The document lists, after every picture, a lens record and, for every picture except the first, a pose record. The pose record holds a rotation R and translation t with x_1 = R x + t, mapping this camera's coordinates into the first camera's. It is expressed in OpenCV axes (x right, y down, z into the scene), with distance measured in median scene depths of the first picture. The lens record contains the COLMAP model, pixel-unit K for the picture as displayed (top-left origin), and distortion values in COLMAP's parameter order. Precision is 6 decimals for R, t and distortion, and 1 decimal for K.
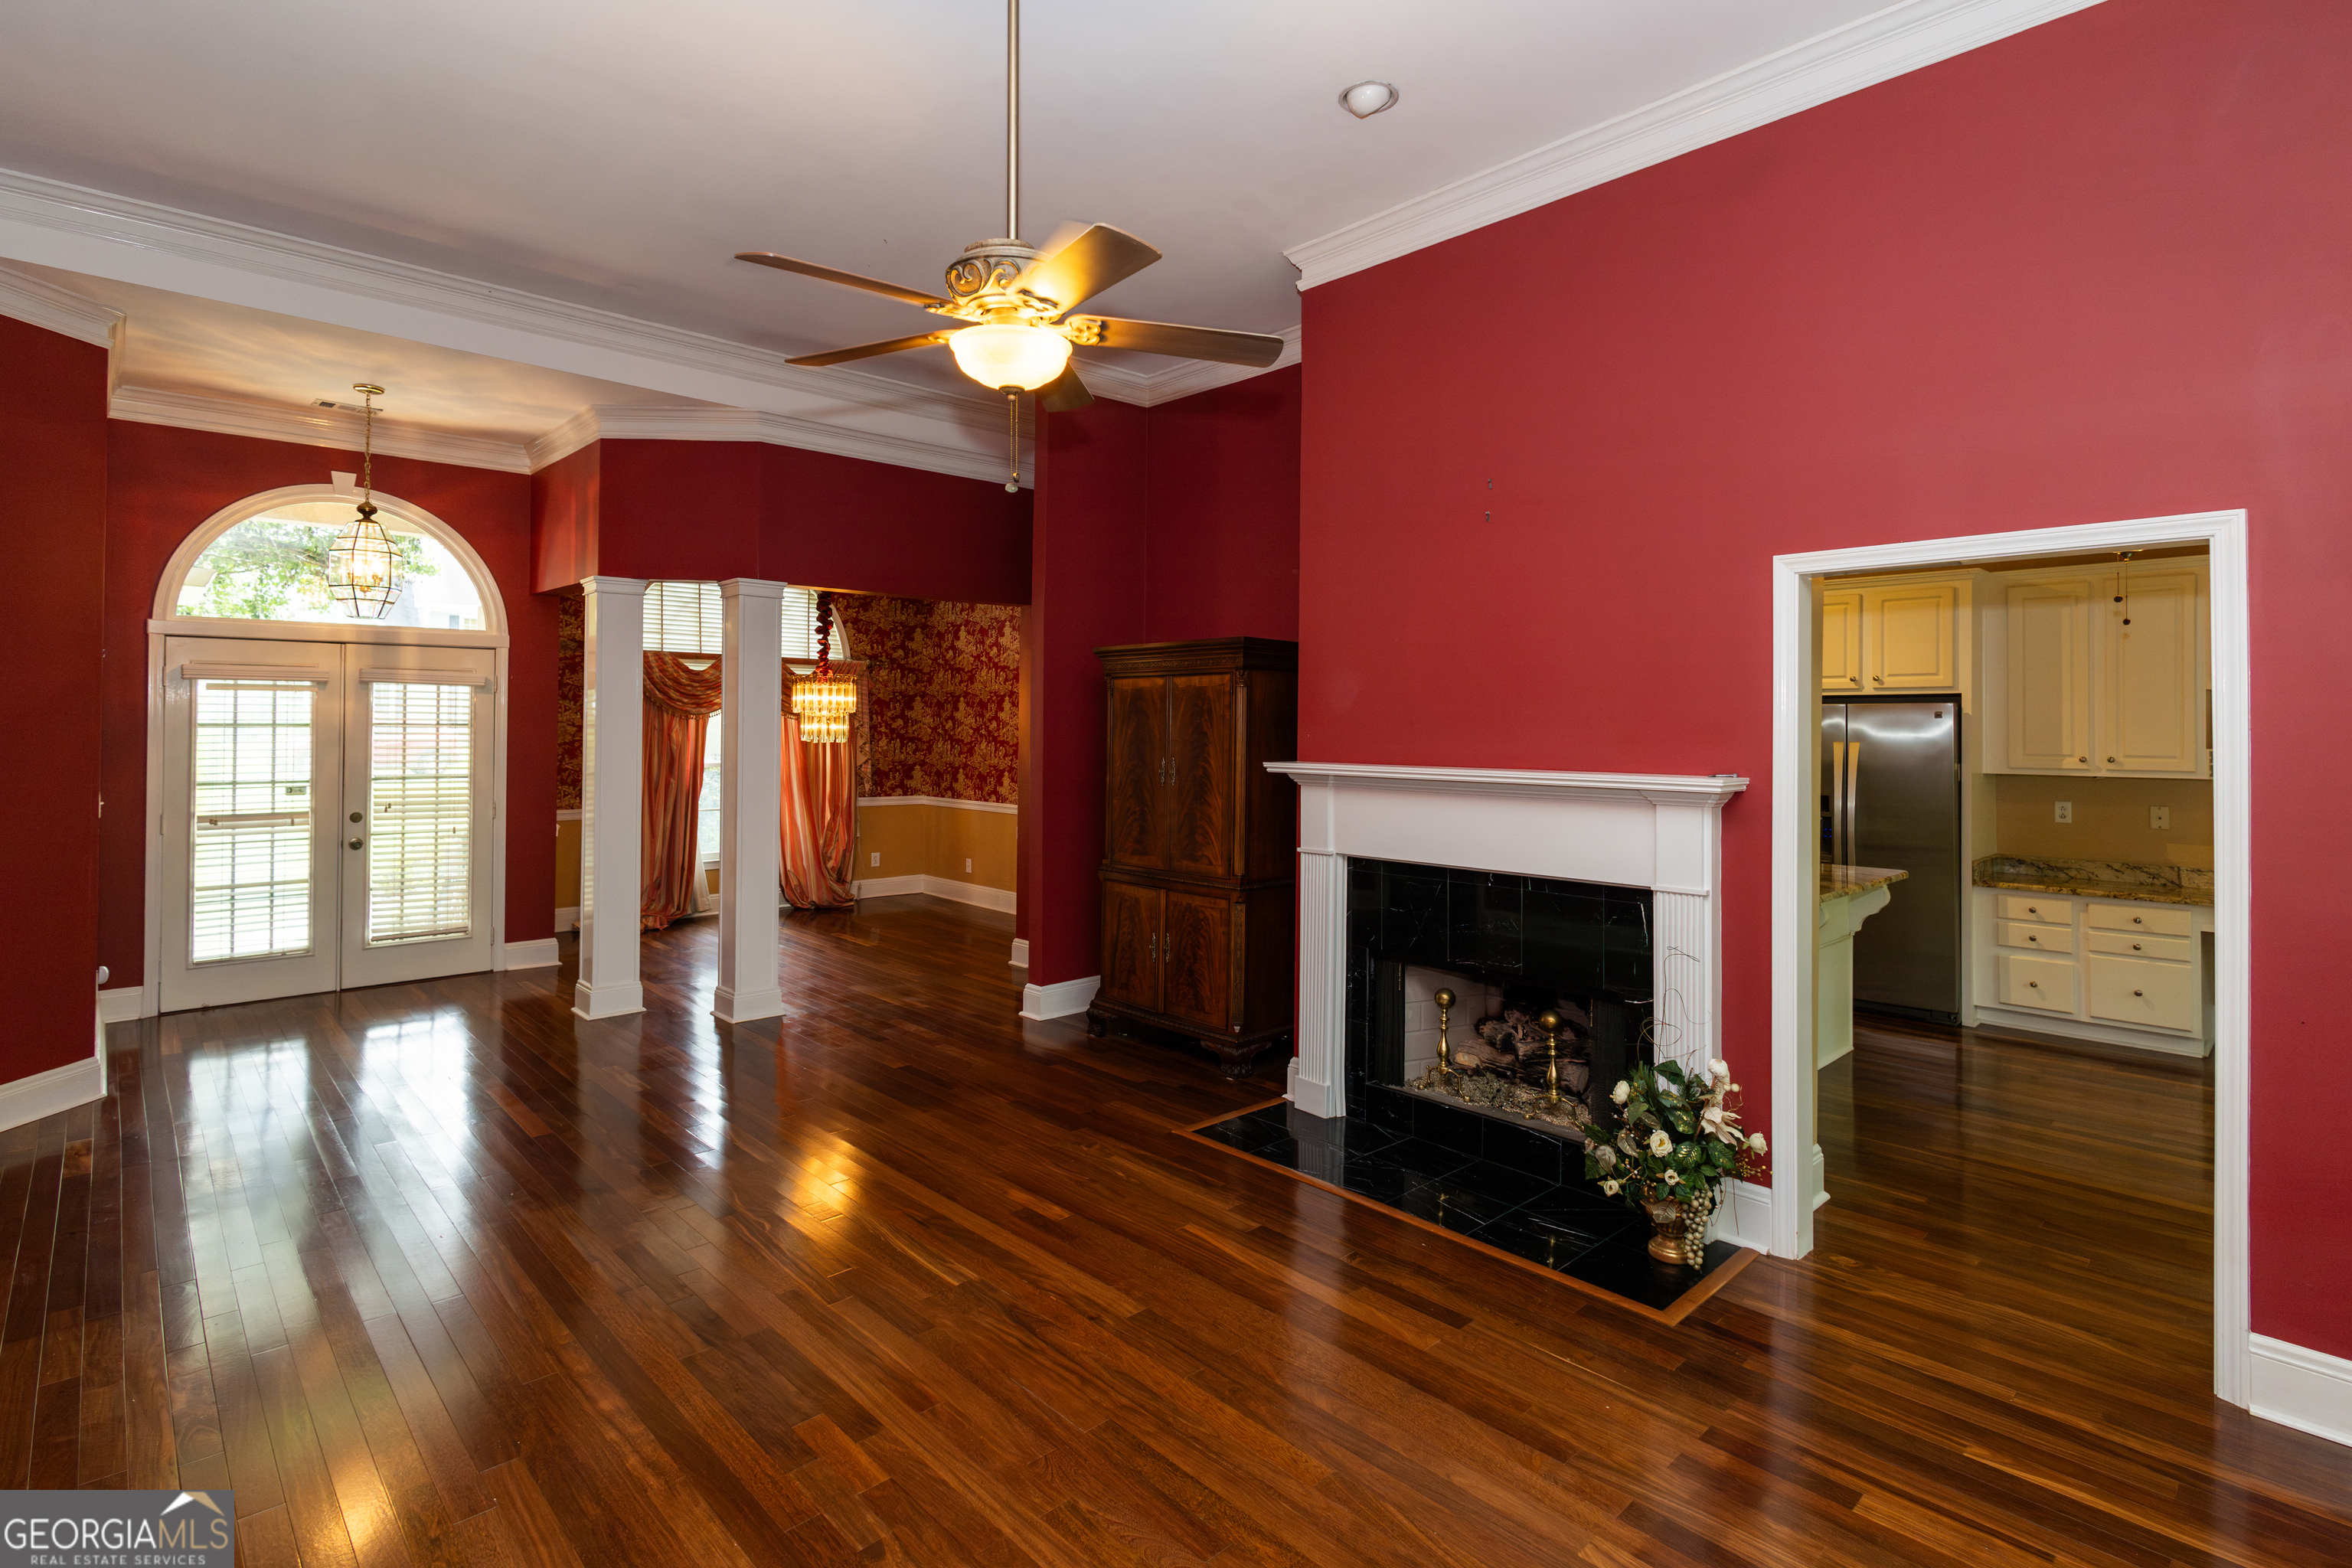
lens RADIAL K [[1129.7, 0, 1171.3], [0, 1129.7, 724.8], [0, 0, 1]] dist [0.004555, 0.000676]
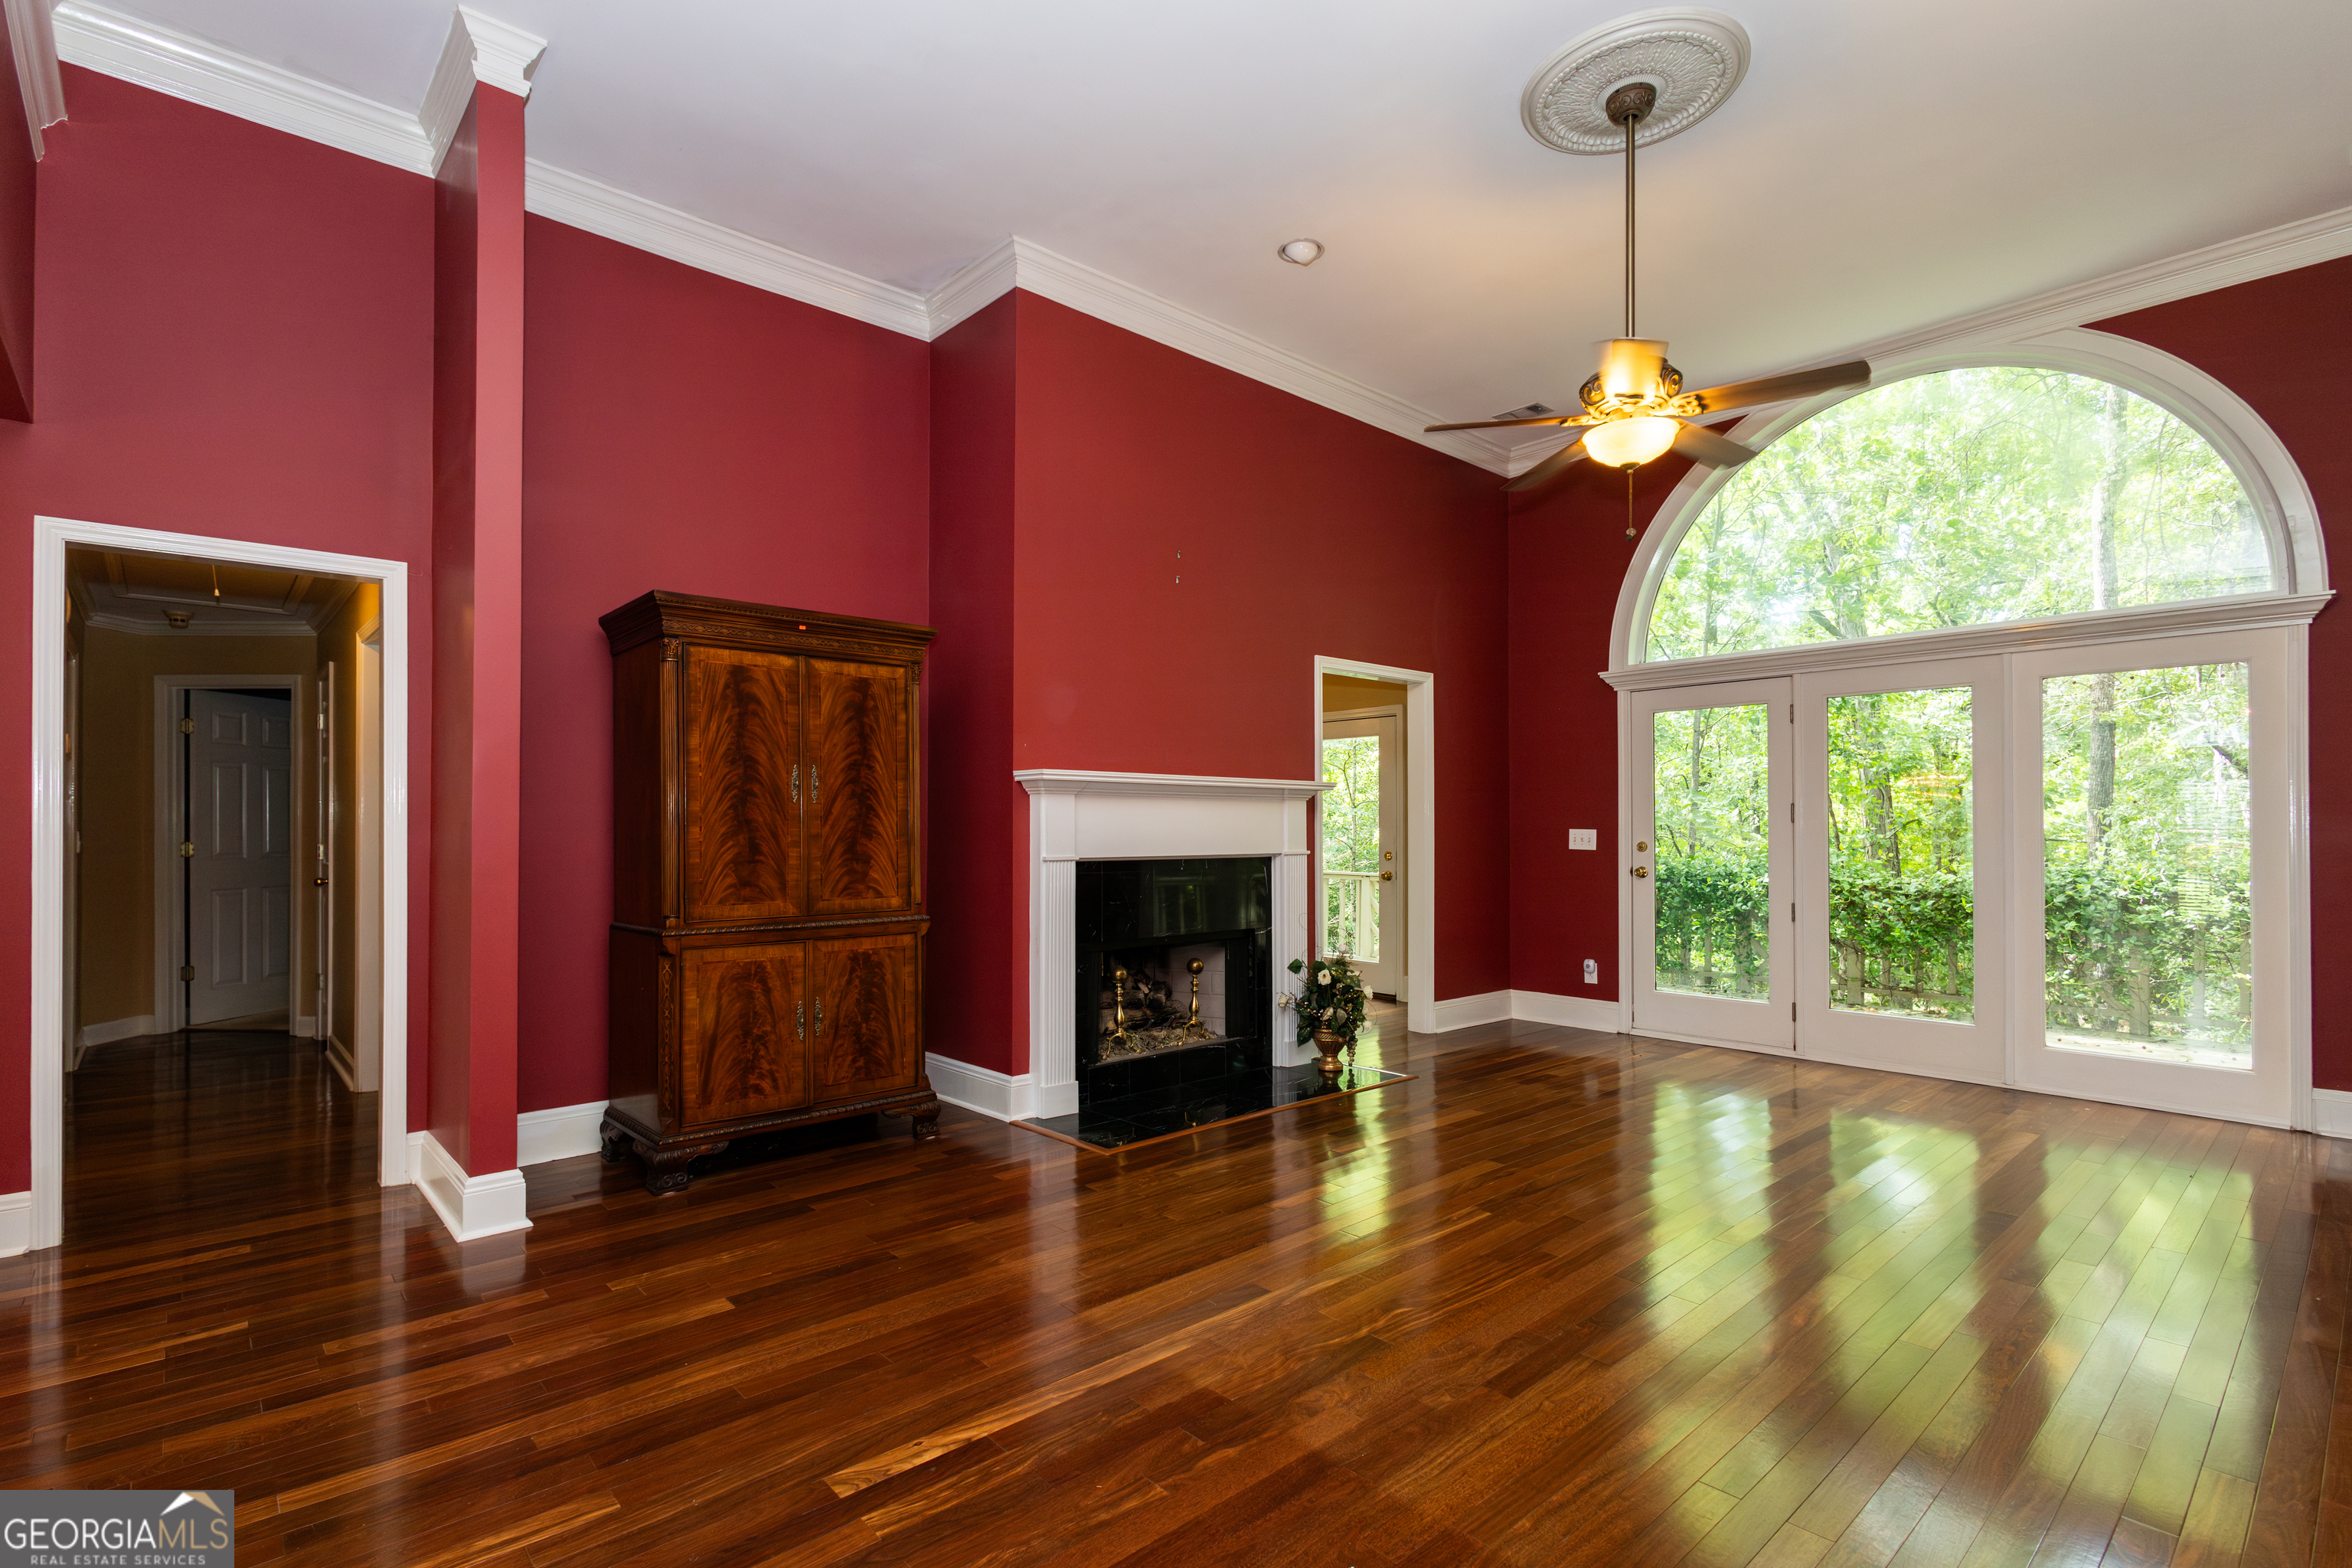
lens RADIAL K [[1121.5, 0, 1181.7], [0, 1121.5, 805.0], [0, 0, 1]] dist [0.002024, 0.000146]
pose [[0.021613, 0.004524, 0.999756, -0.852359], [-0.004461, 0.999980, -0.004429, 0.066270], [-0.999756, -0.004364, 0.021633, 0.839825]]
